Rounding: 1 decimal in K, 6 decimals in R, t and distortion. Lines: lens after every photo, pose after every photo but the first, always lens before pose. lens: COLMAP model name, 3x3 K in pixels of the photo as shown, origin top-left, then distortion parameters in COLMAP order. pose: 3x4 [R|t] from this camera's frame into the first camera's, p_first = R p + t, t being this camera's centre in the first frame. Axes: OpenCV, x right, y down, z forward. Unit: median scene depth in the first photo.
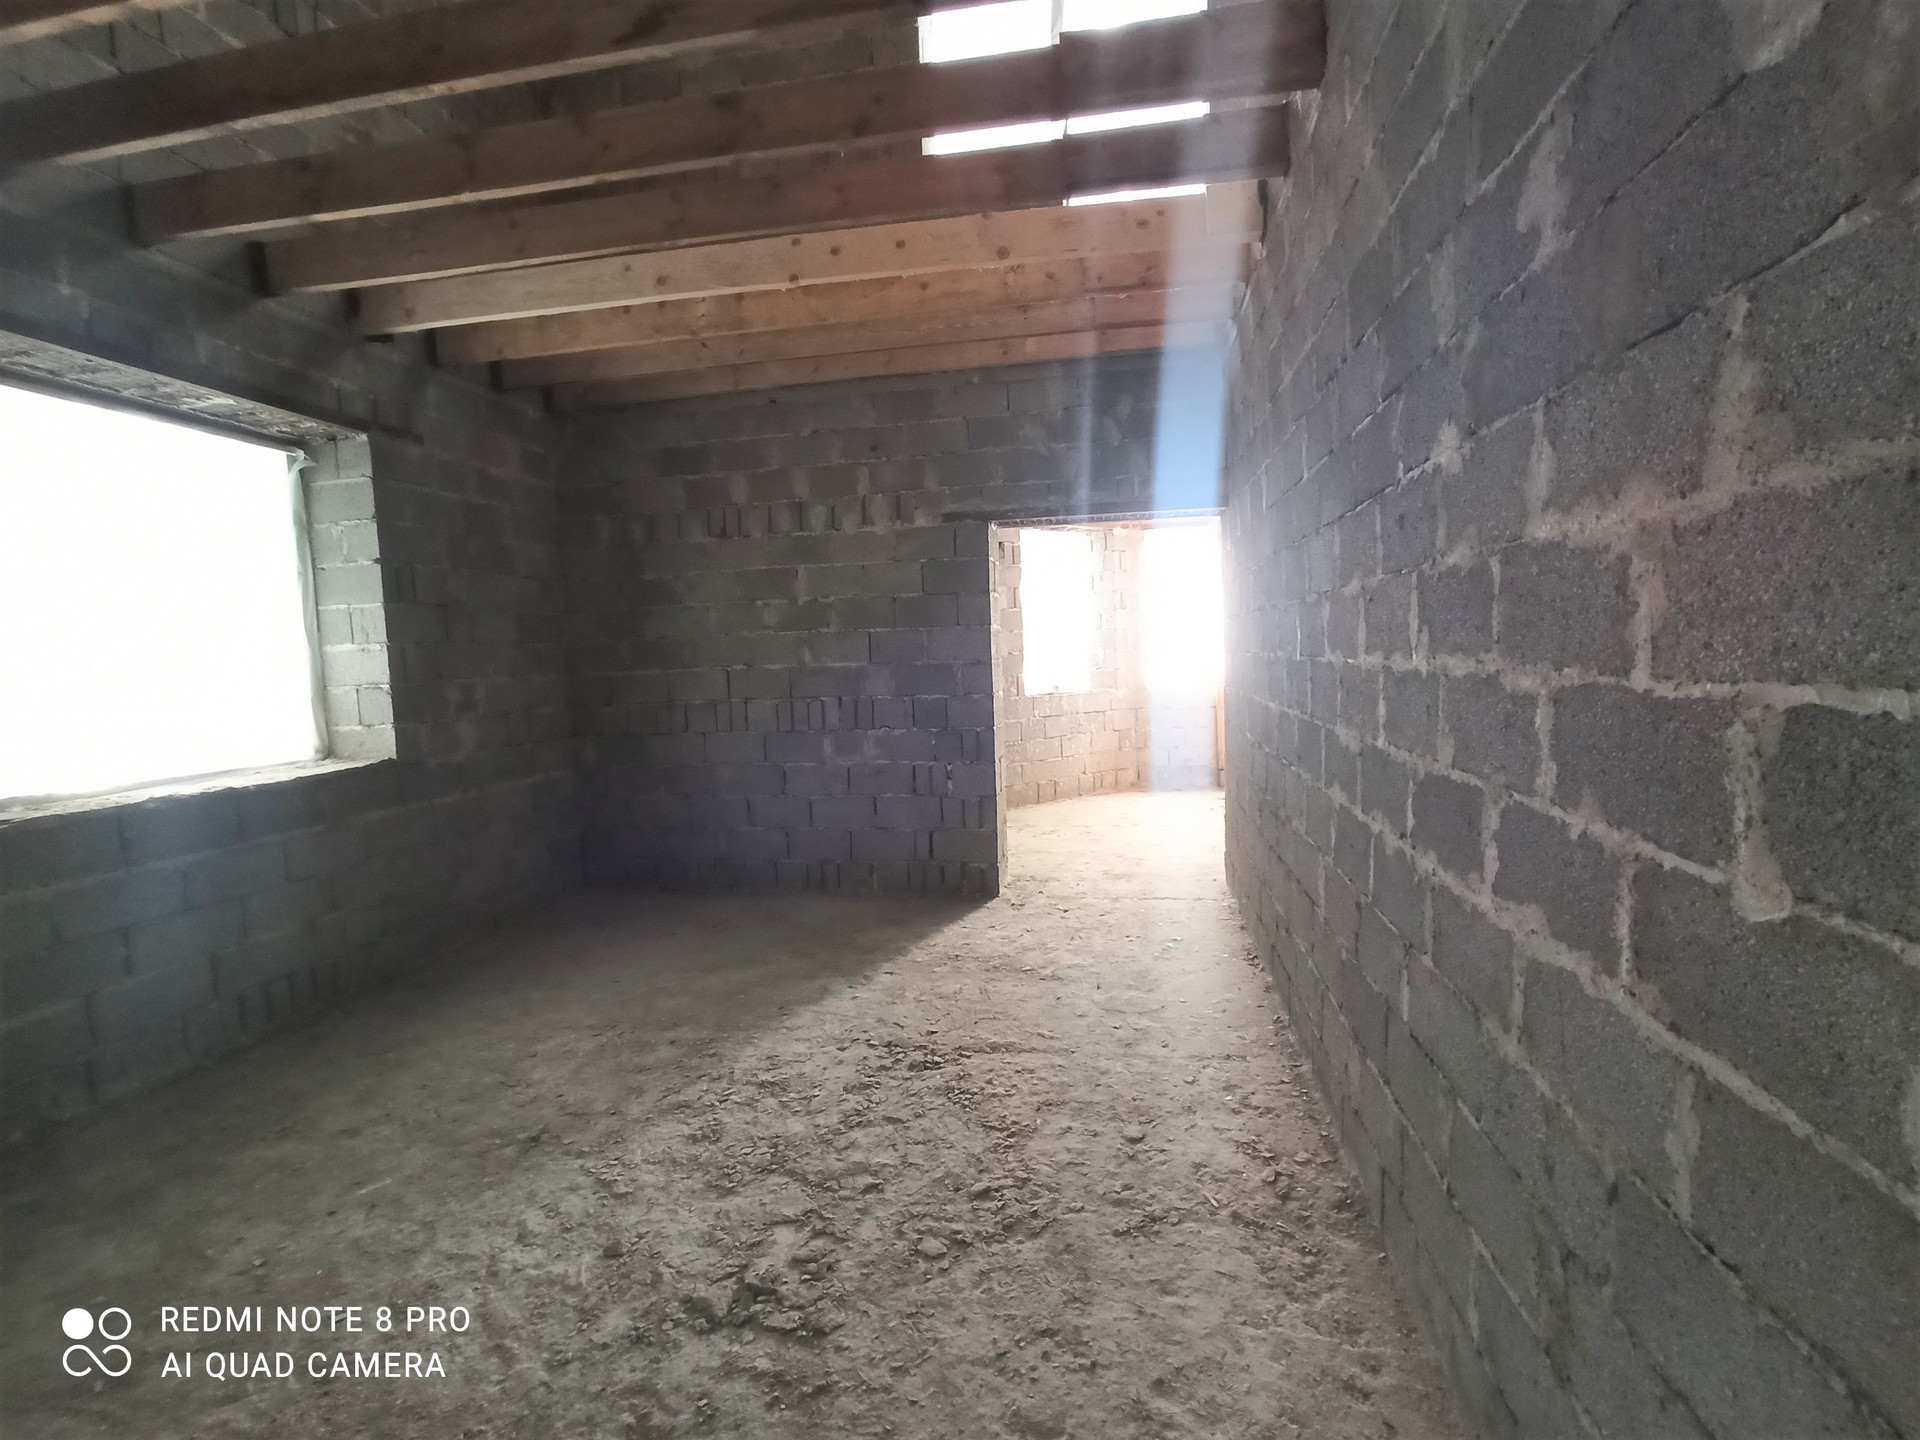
lens RADIAL K [[867.9, 0, 963.1], [0, 867.9, 714.2], [0, 0, 1]] dist [-0.062626, 0.036963]
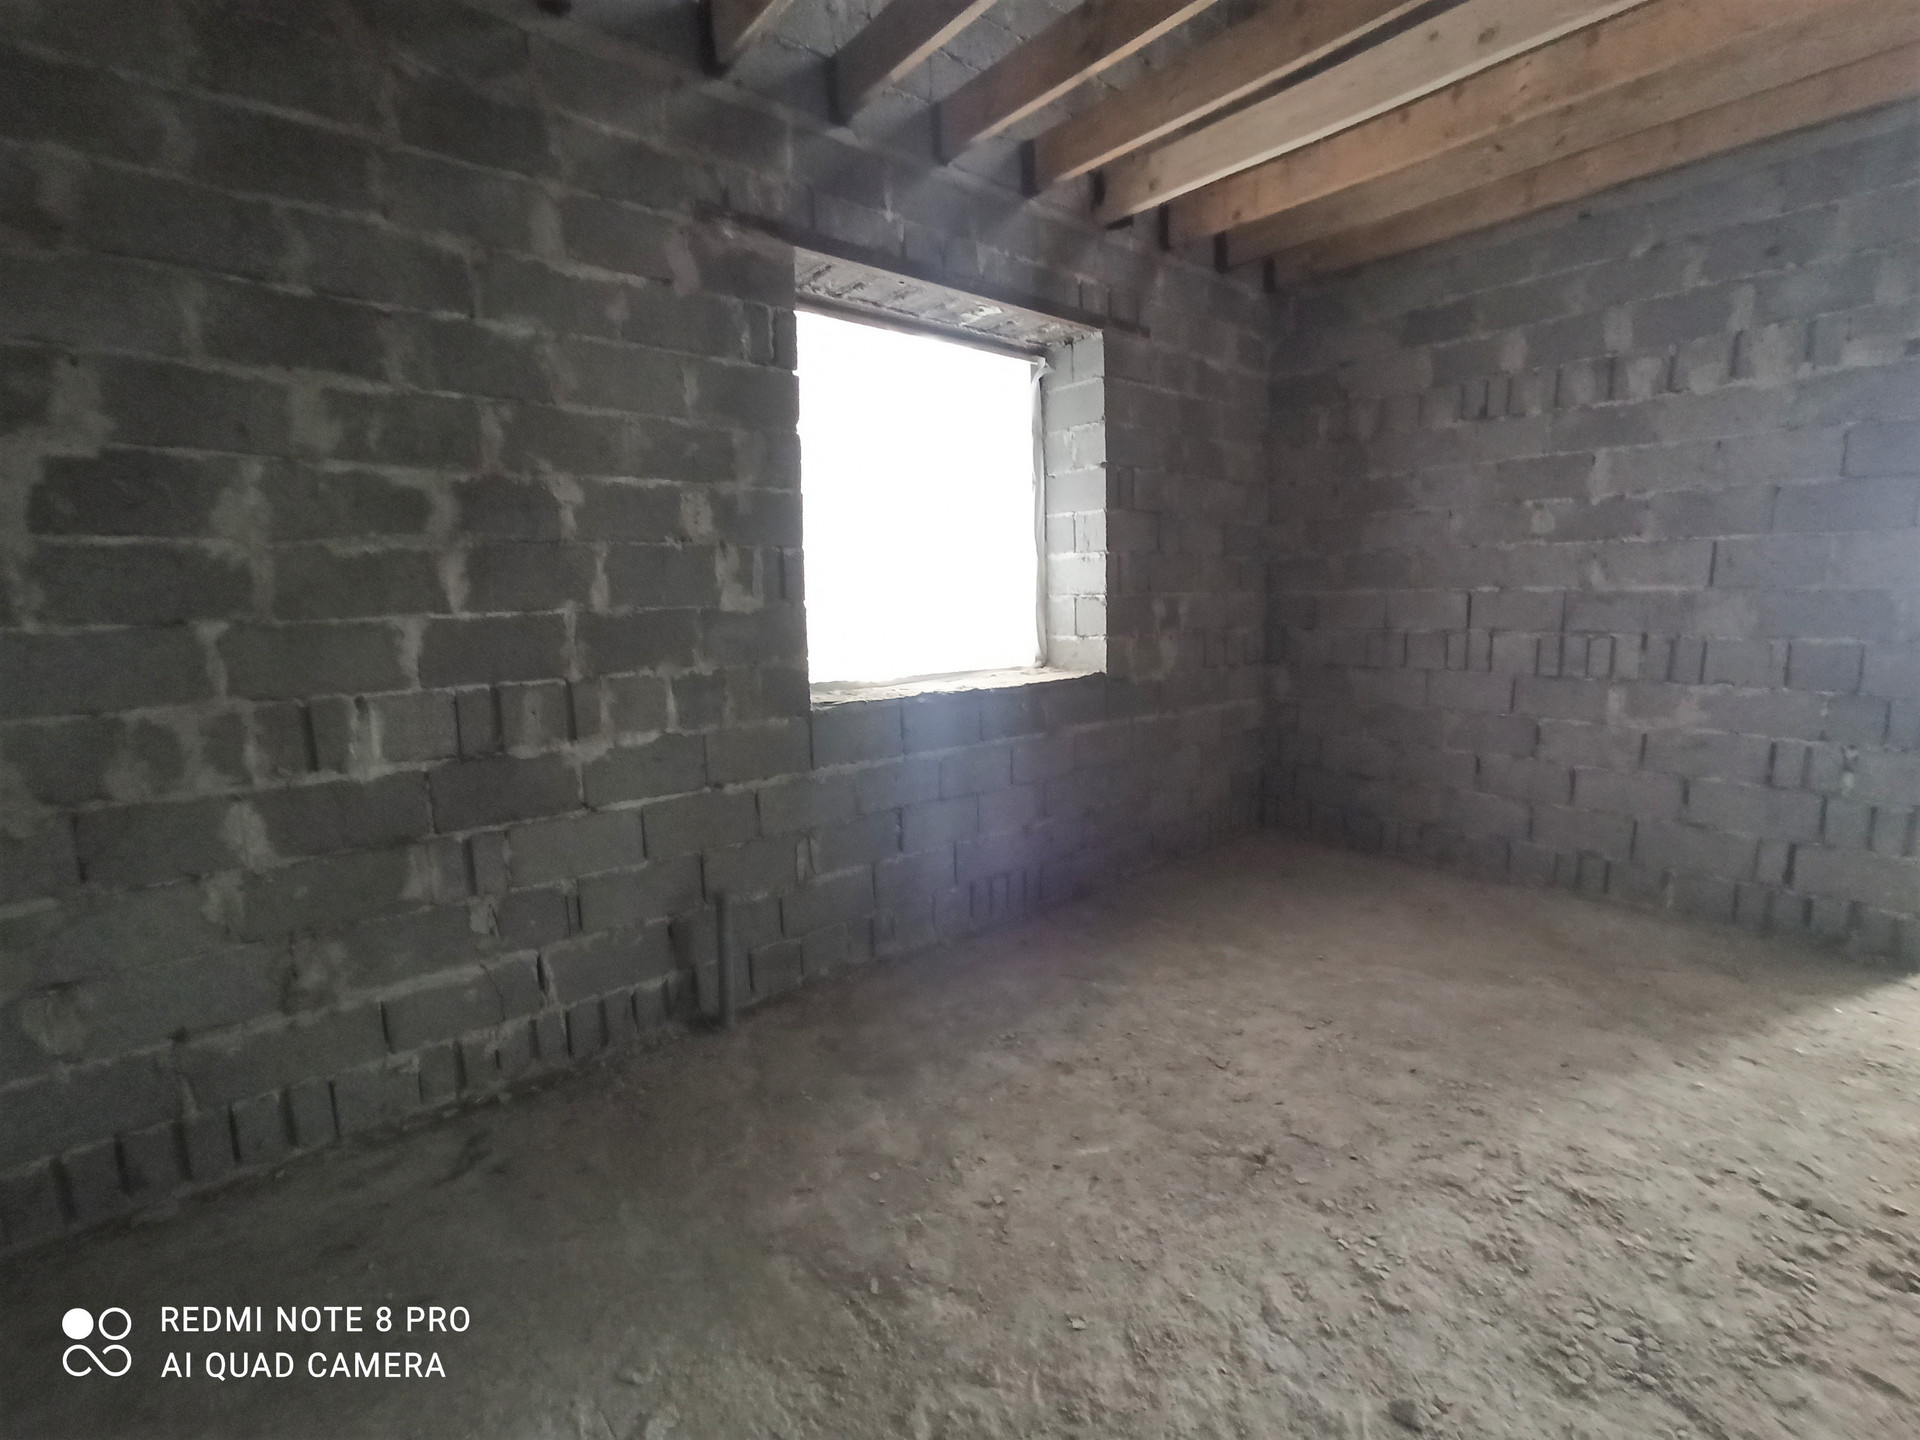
lens RADIAL K [[866.5, 0, 966.9], [0, 866.5, 713.3], [0, 0, 1]] dist [-0.062170, 0.037032]
pose [[0.771528, 0.109558, -0.626691, -0.190600], [-0.057293, 0.993023, 0.103065, 0.007257], [0.633610, -0.043613, 0.772422, 0.157532]]
